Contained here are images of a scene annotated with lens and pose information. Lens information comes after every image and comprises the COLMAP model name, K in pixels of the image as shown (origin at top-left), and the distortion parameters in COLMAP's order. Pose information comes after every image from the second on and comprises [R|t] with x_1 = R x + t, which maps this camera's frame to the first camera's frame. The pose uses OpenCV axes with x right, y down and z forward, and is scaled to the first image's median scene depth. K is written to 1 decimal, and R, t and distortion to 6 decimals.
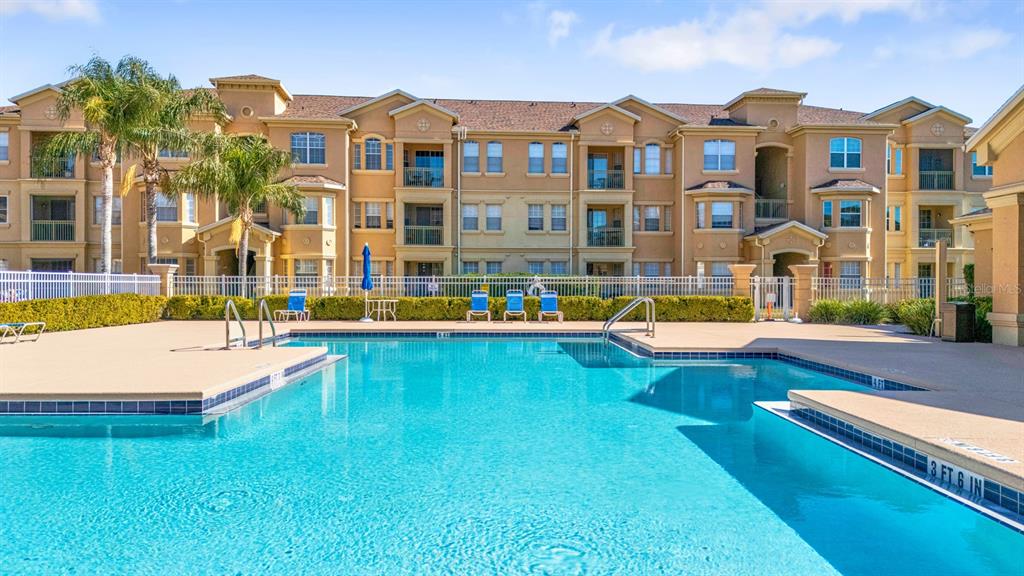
lens RADIAL K [[749.4, 0, 514.2], [0, 749.4, 291.7], [0, 0, 1]] dist [0.058215, -0.049315]
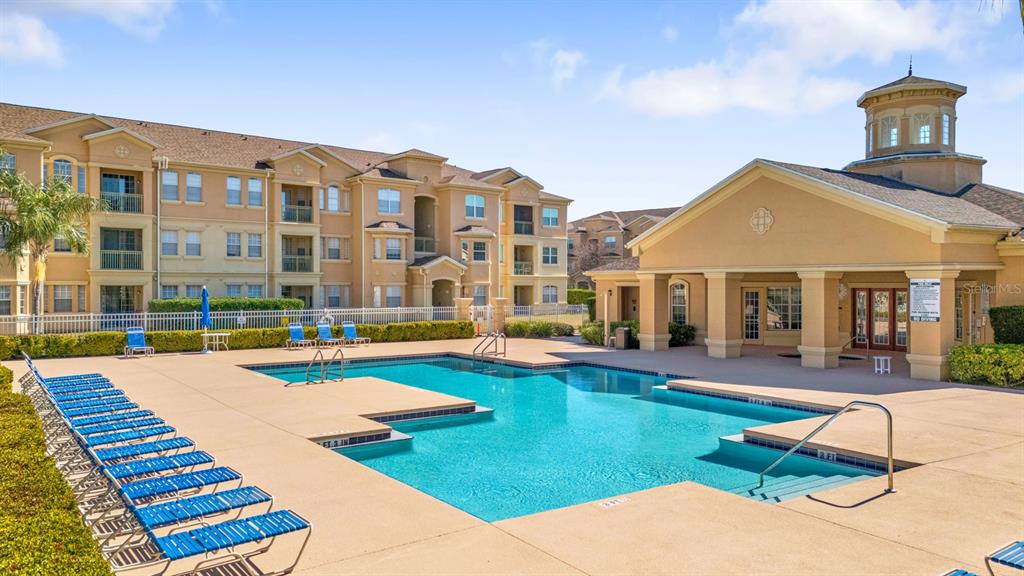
lens RADIAL K [[749.4, 0, 516.8], [0, 749.4, 288.5], [0, 0, 1]] dist [0.058215, -0.049315]
pose [[0.815908, -0.003479, 0.578171, -0.277527], [0.004822, 0.999988, -0.000787, -0.033208], [-0.578162, 0.003431, 0.815915, -0.141635]]
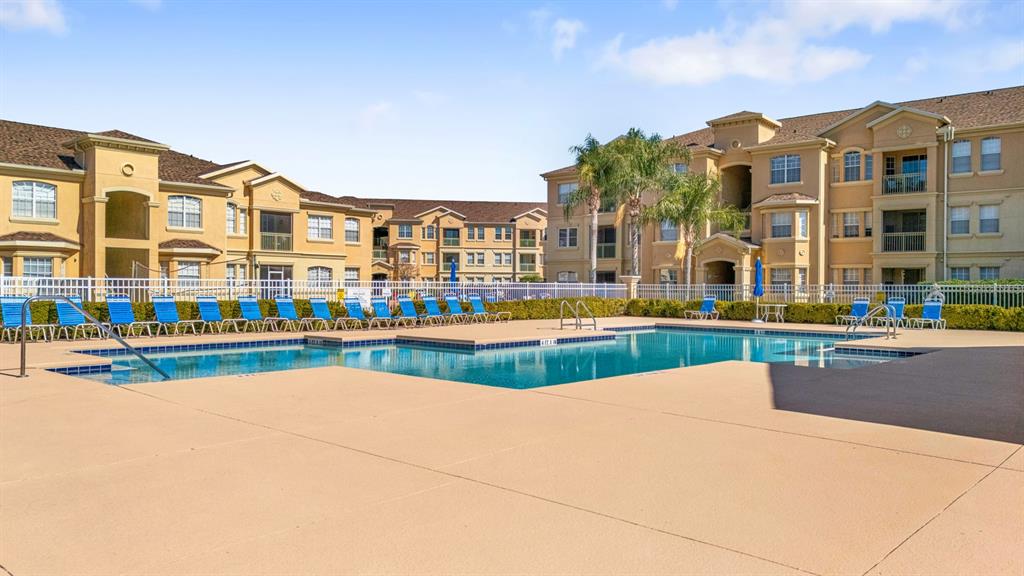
lens RADIAL K [[749.4, 0, 514.9], [0, 749.4, 288.2], [0, 0, 1]] dist [0.058215, -0.049315]
pose [[0.724744, 0.002169, -0.689015, 0.198476], [-0.010120, 0.999921, -0.007497, -0.001056], [0.688944, 0.012406, 0.724708, -0.082761]]
